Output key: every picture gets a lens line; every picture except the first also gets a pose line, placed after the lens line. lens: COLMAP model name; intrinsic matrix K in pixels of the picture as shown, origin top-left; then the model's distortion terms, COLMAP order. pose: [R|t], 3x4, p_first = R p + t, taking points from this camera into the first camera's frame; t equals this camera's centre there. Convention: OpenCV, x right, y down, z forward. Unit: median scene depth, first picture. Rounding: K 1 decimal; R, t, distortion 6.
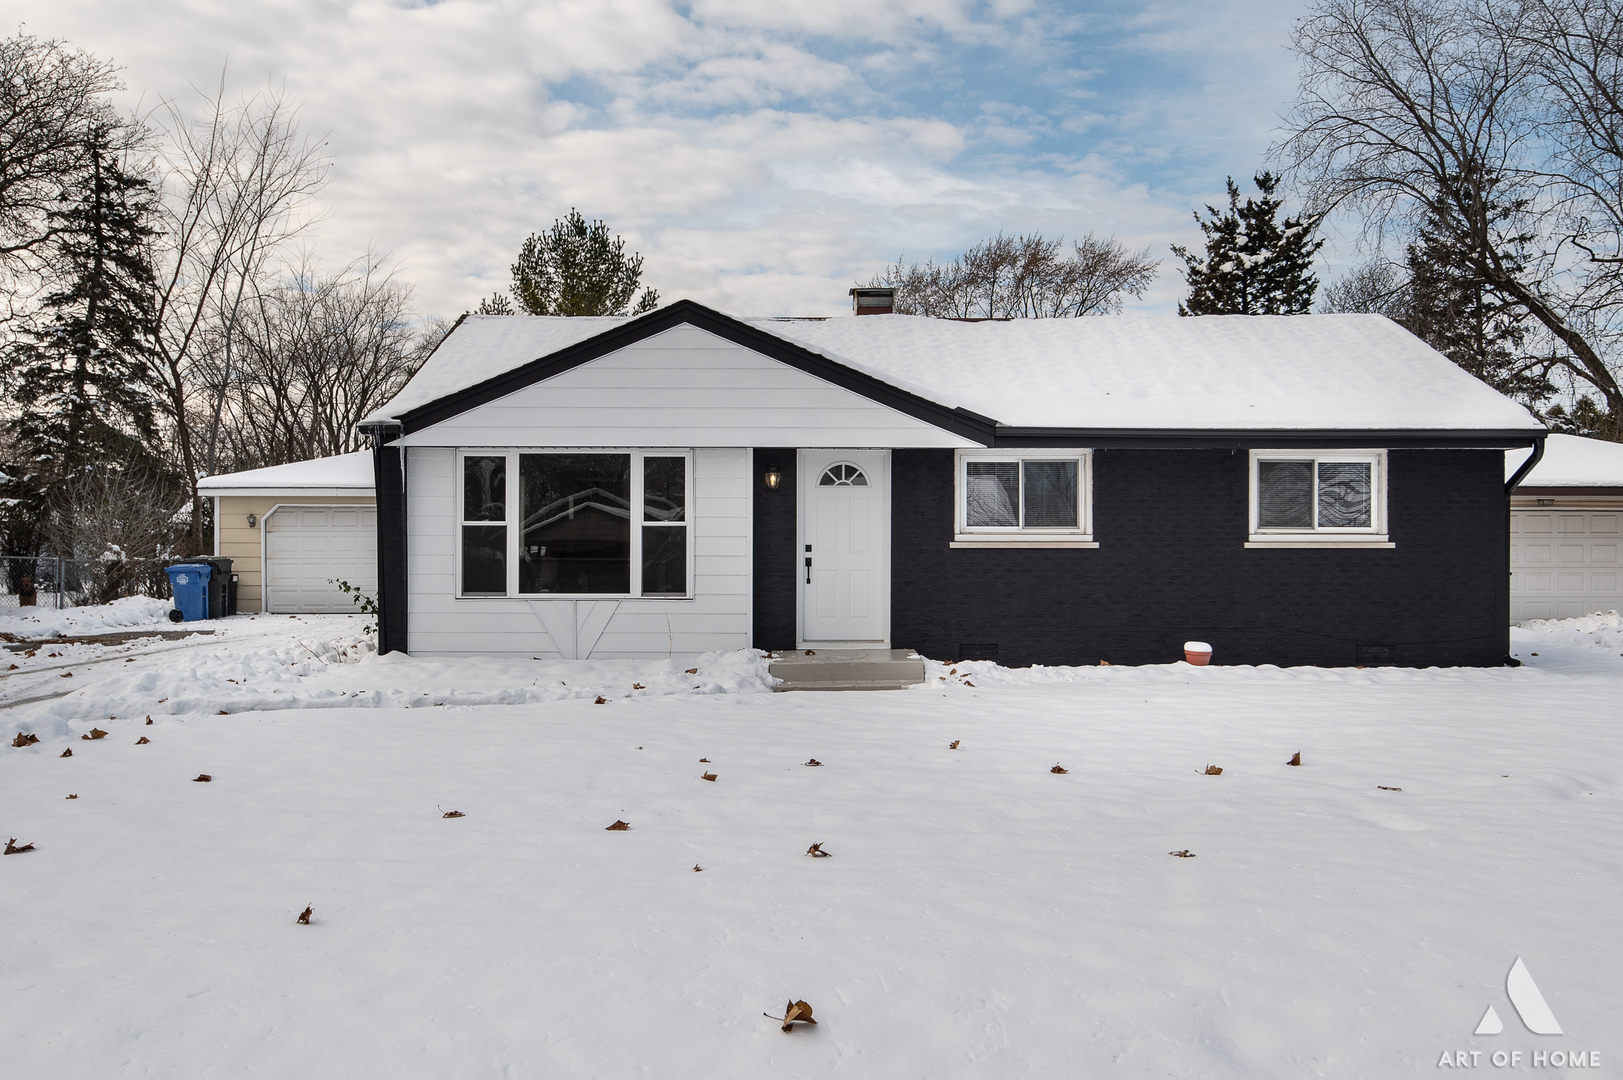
lens RADIAL K [[1557.3, 0, 811.5], [0, 1557.3, 540.0], [0, 0, 1]] dist [0.002176, -0.000242]
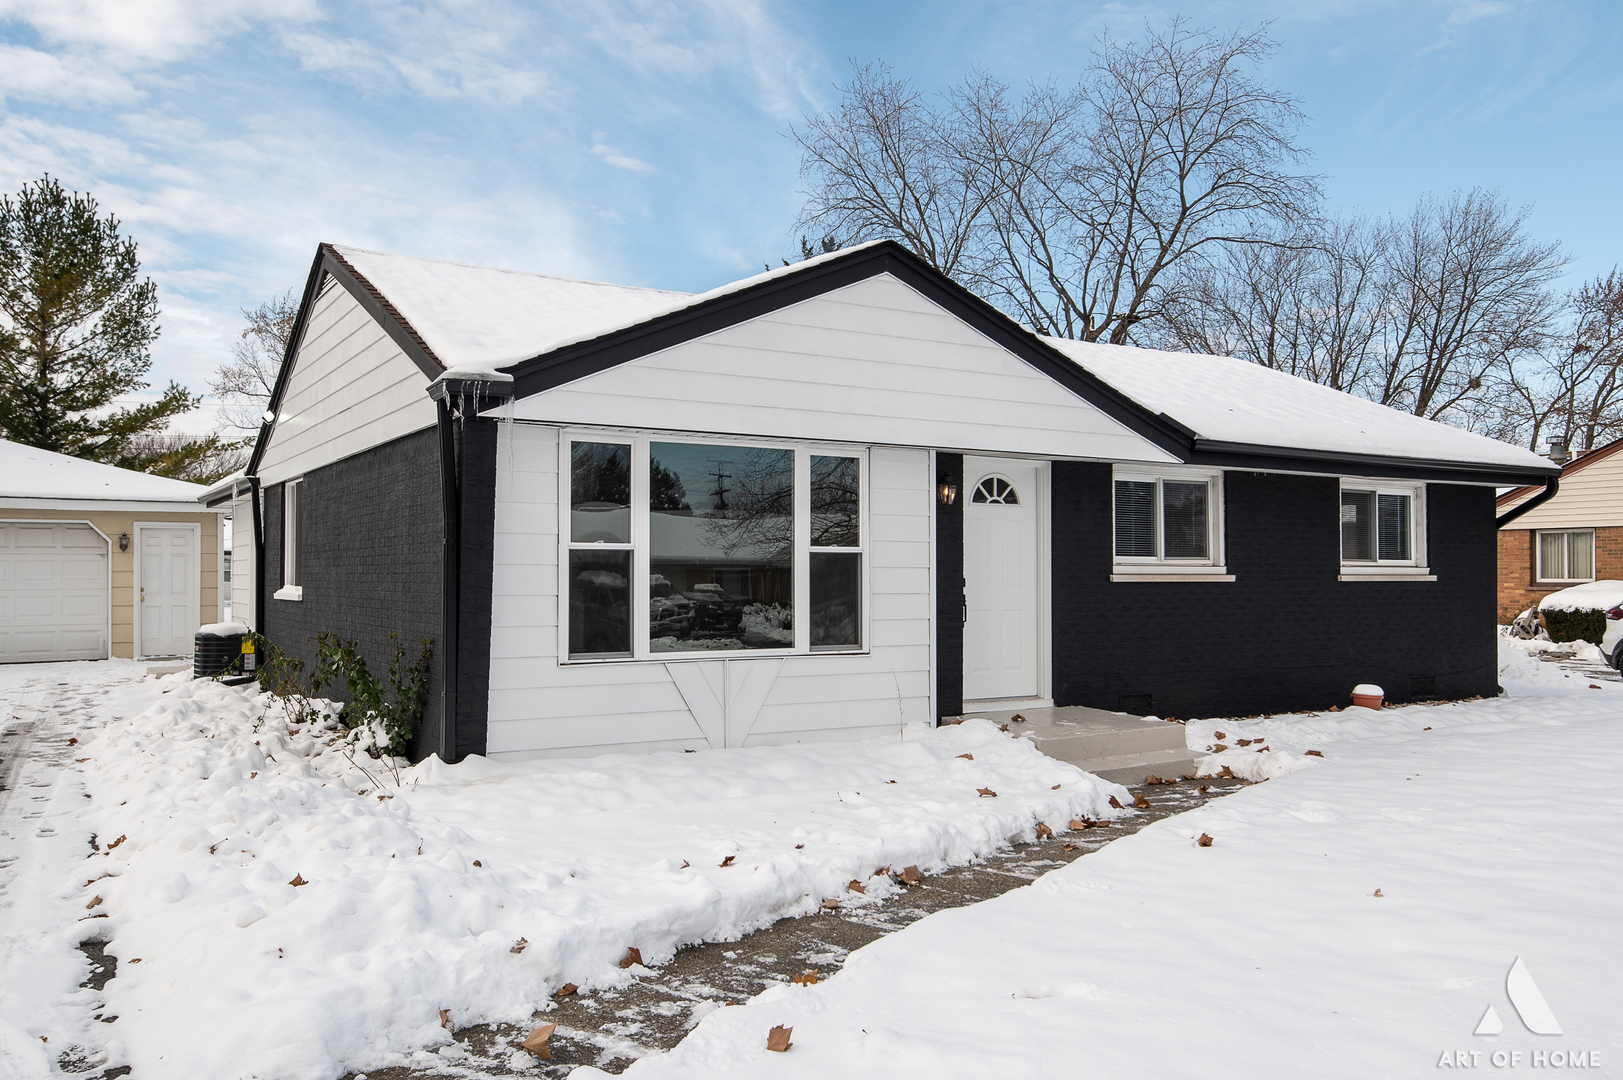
lens RADIAL K [[1286.4, 0, 811.5], [0, 1286.4, 540.0], [0, 0, 1]] dist [0.010868, -0.001030]
pose [[0.856541, 0.014113, 0.515885, -0.409797], [-0.003595, 0.999765, -0.021381, -0.002072], [-0.516066, 0.016459, 0.856391, 0.496462]]
